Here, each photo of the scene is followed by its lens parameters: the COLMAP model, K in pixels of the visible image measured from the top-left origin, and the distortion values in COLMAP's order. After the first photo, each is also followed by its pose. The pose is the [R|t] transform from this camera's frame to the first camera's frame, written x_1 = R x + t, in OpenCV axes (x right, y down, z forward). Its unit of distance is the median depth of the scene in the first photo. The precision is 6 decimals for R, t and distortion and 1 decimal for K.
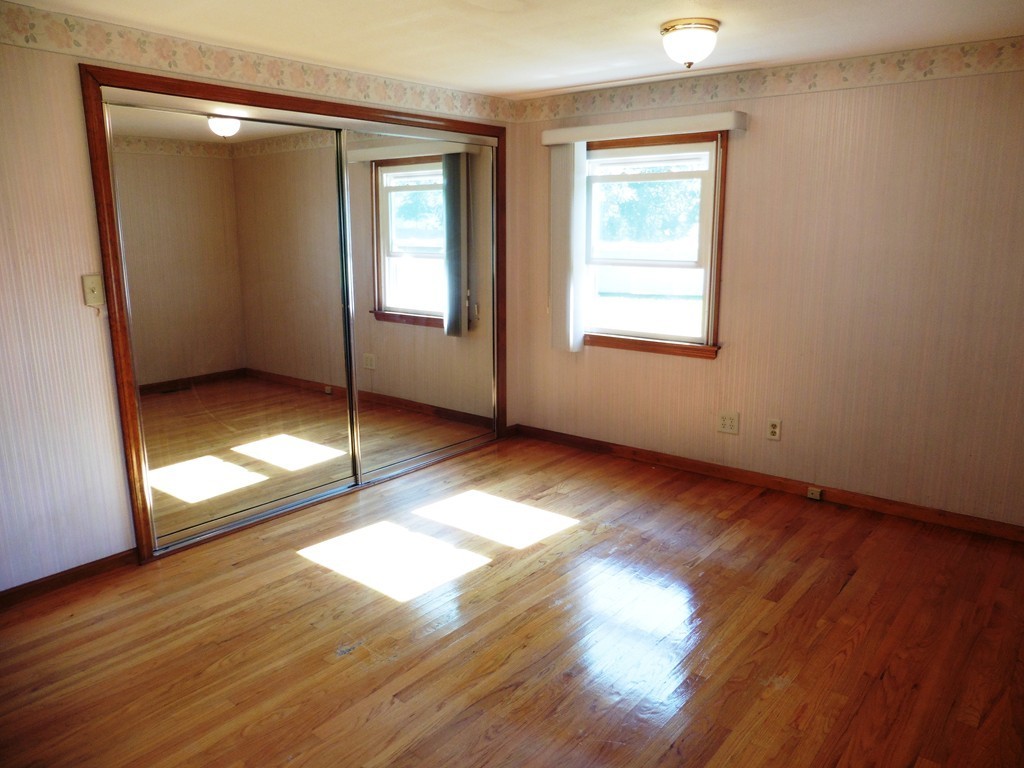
lens RADIAL K [[741.4, 0, 515.5], [0, 741.4, 387.3], [0, 0, 1]] dist [-0.070757, 0.047711]
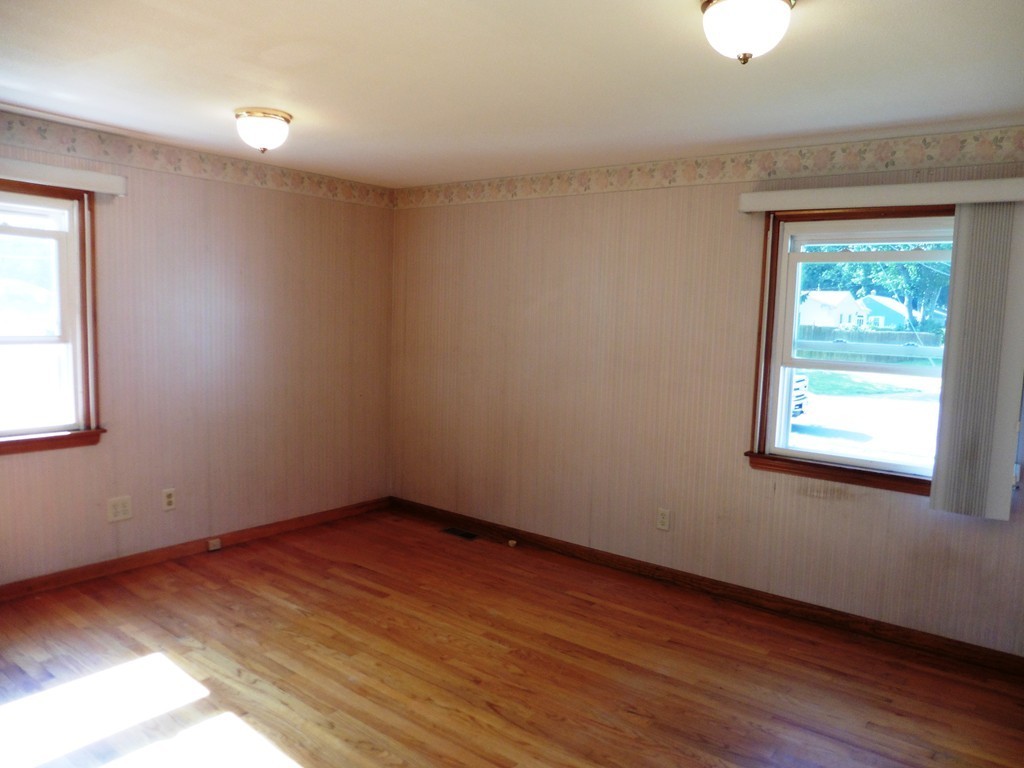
lens RADIAL K [[741.4, 0, 515.5], [0, 741.4, 387.3], [0, 0, 1]] dist [-0.070757, 0.047711]
pose [[-0.014040, -0.095110, 0.995368, -0.710479], [0.182563, 0.978489, 0.096072, -0.114148], [-0.983094, 0.183066, 0.003625, 0.578588]]
